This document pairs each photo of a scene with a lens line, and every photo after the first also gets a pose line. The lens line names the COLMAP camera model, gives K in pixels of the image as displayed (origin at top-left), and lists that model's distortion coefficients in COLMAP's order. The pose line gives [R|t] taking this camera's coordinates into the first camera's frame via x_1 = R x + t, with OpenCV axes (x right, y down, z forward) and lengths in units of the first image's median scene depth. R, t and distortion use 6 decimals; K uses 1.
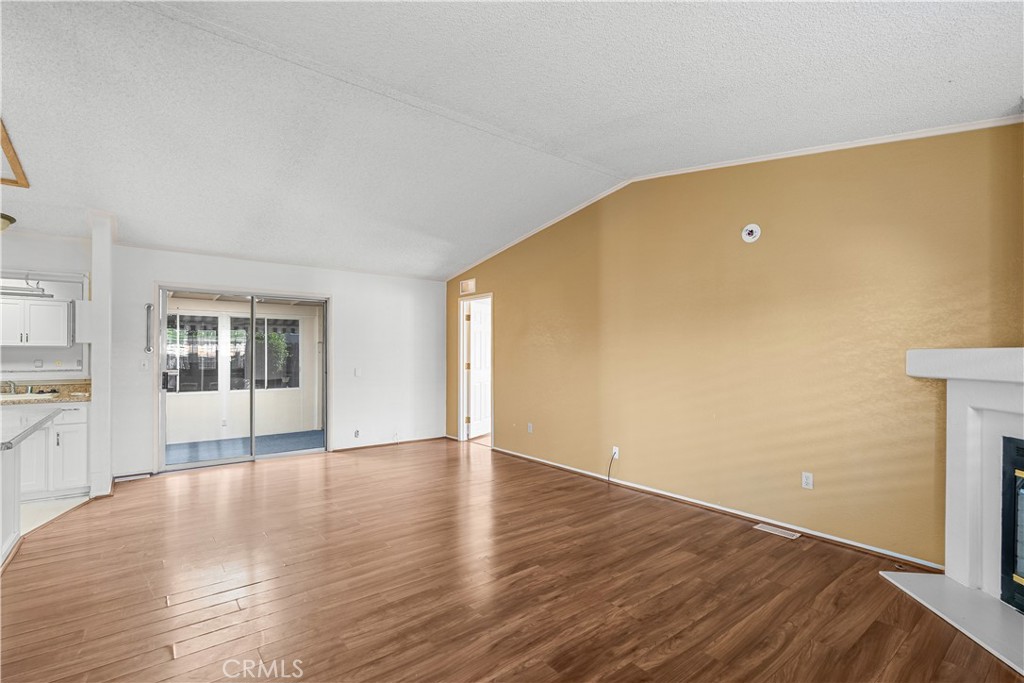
lens RADIAL K [[476.2, 0, 510.3], [0, 476.2, 351.9], [0, 0, 1]] dist [-0.003776, 0.001038]
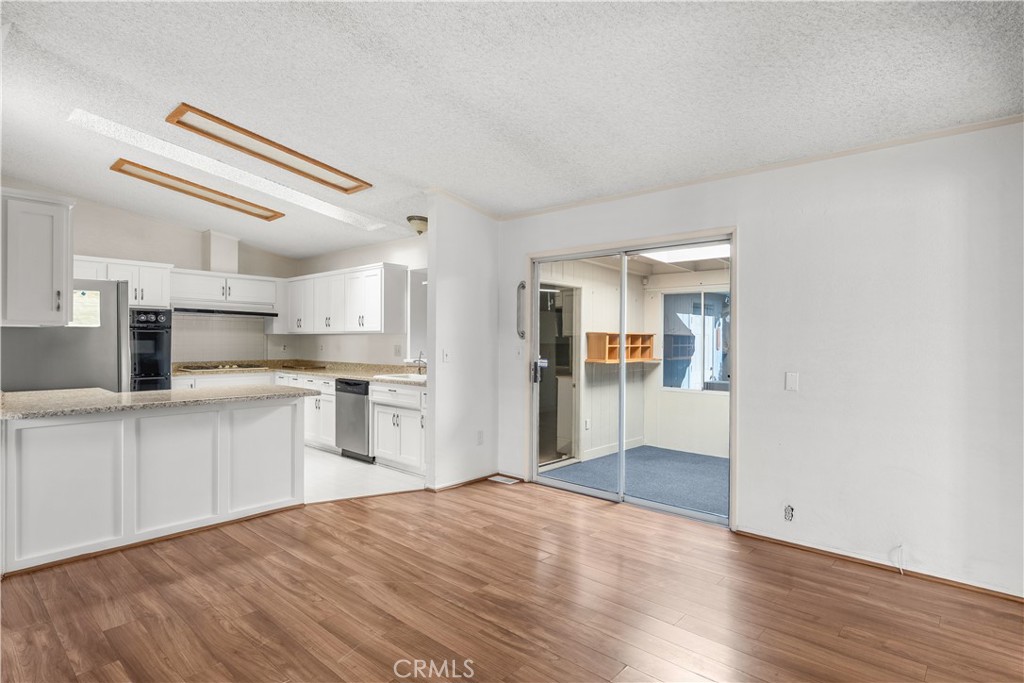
lens RADIAL K [[529.5, 0, 515.0], [0, 529.5, 336.6], [0, 0, 1]] dist [-0.001119, 0.001307]
pose [[0.174692, -0.006531, -0.984601, 0.264560], [-0.002344, 0.999972, -0.007049, 0.005714], [0.984620, 0.003539, 0.174672, 1.198106]]
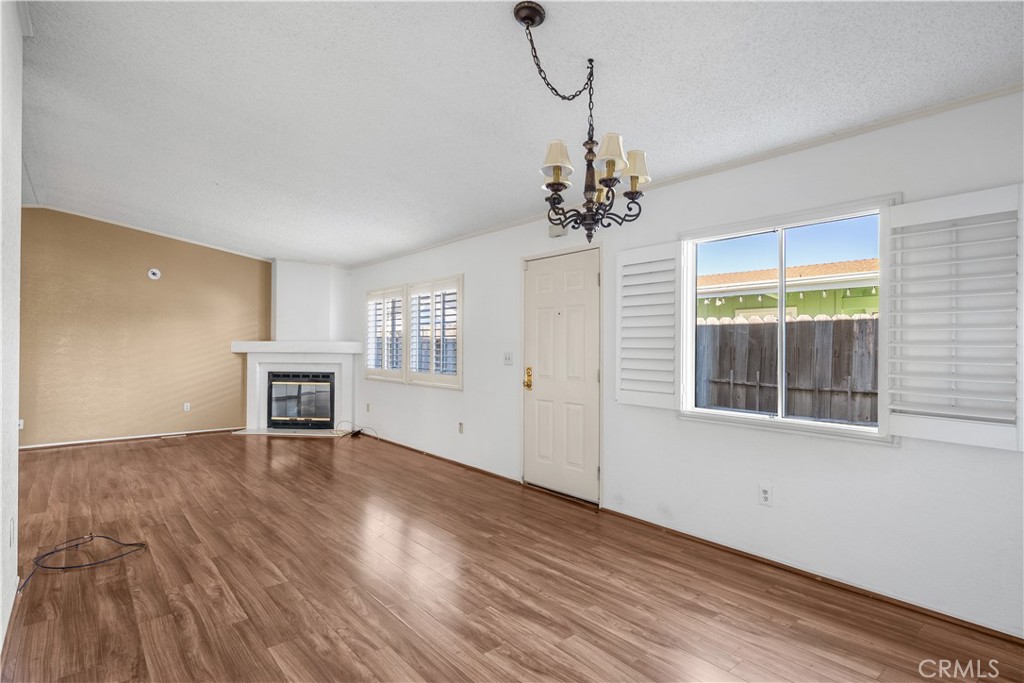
lens RADIAL K [[529.5, 0, 514.7], [0, 529.5, 341.4], [0, 0, 1]] dist [-0.001119, 0.001307]
pose [[-0.016556, 0.003005, 0.999858, -1.561781], [-0.006242, 0.999976, -0.003109, -0.004291], [-0.999843, -0.006292, -0.016537, -0.319707]]
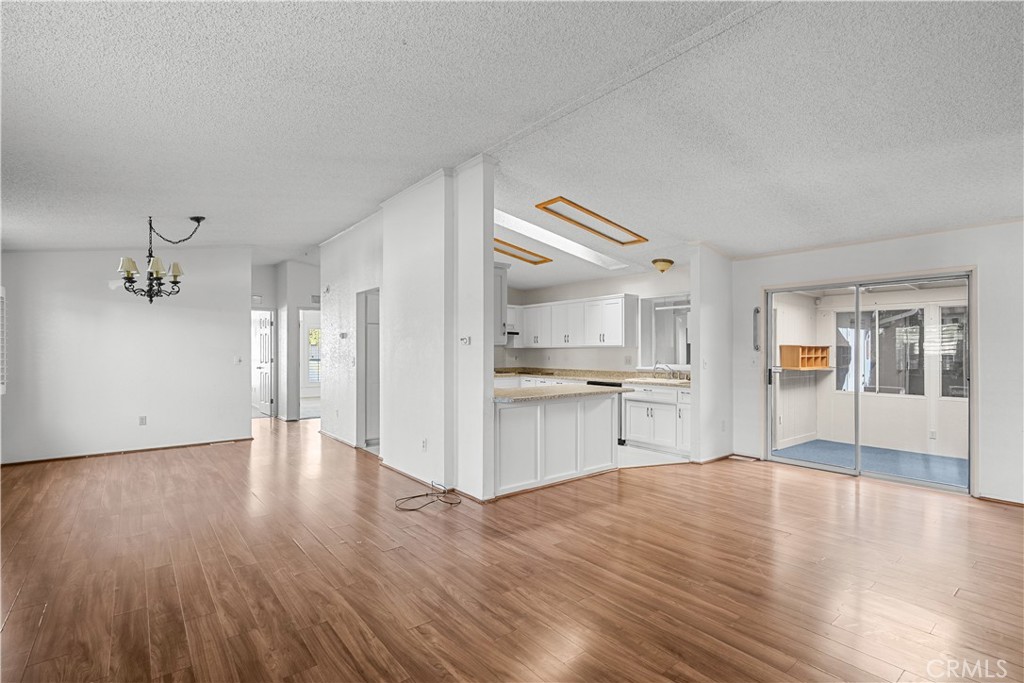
lens RADIAL K [[476.2, 0, 512.5], [0, 476.2, 346.0], [0, 0, 1]] dist [-0.003776, 0.001038]
pose [[0.008636, -0.010218, -0.999911, 0.528848], [0.002928, 0.999944, -0.010193, -0.001333], [0.999958, -0.002840, 0.008665, 0.601447]]
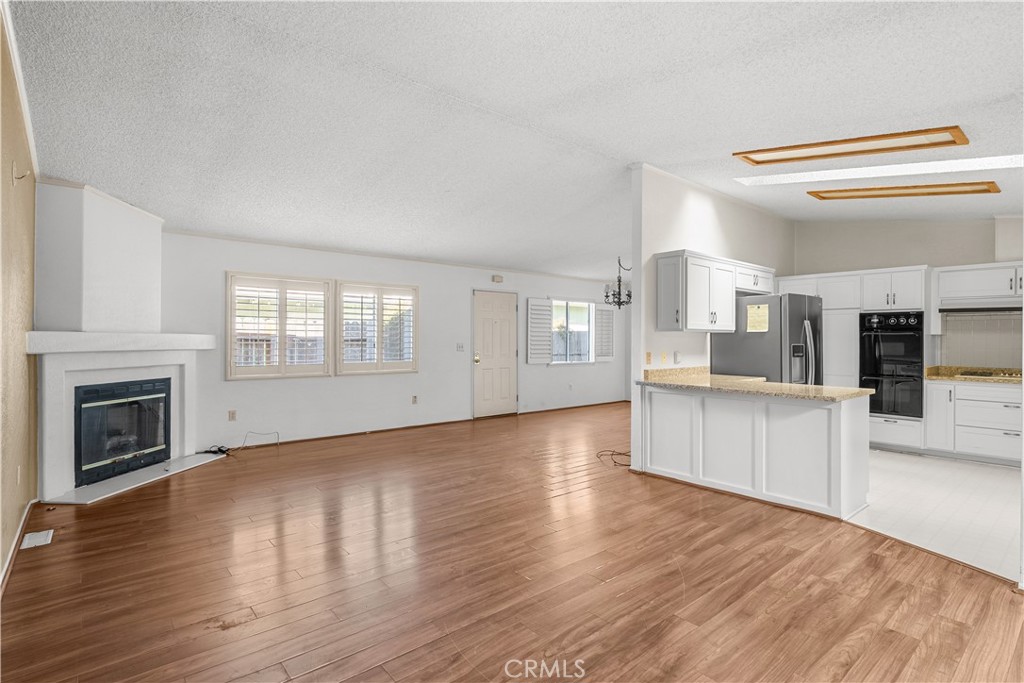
lens RADIAL K [[508.7, 0, 520.5], [0, 508.7, 335.0], [0, 0, 1]] dist [-0.005962, 0.003851]
pose [[-0.999056, -0.006394, -0.042965, -0.275759], [-0.005886, 0.999911, -0.011939, 0.010539], [0.043038, -0.011675, -0.999005, 1.948173]]
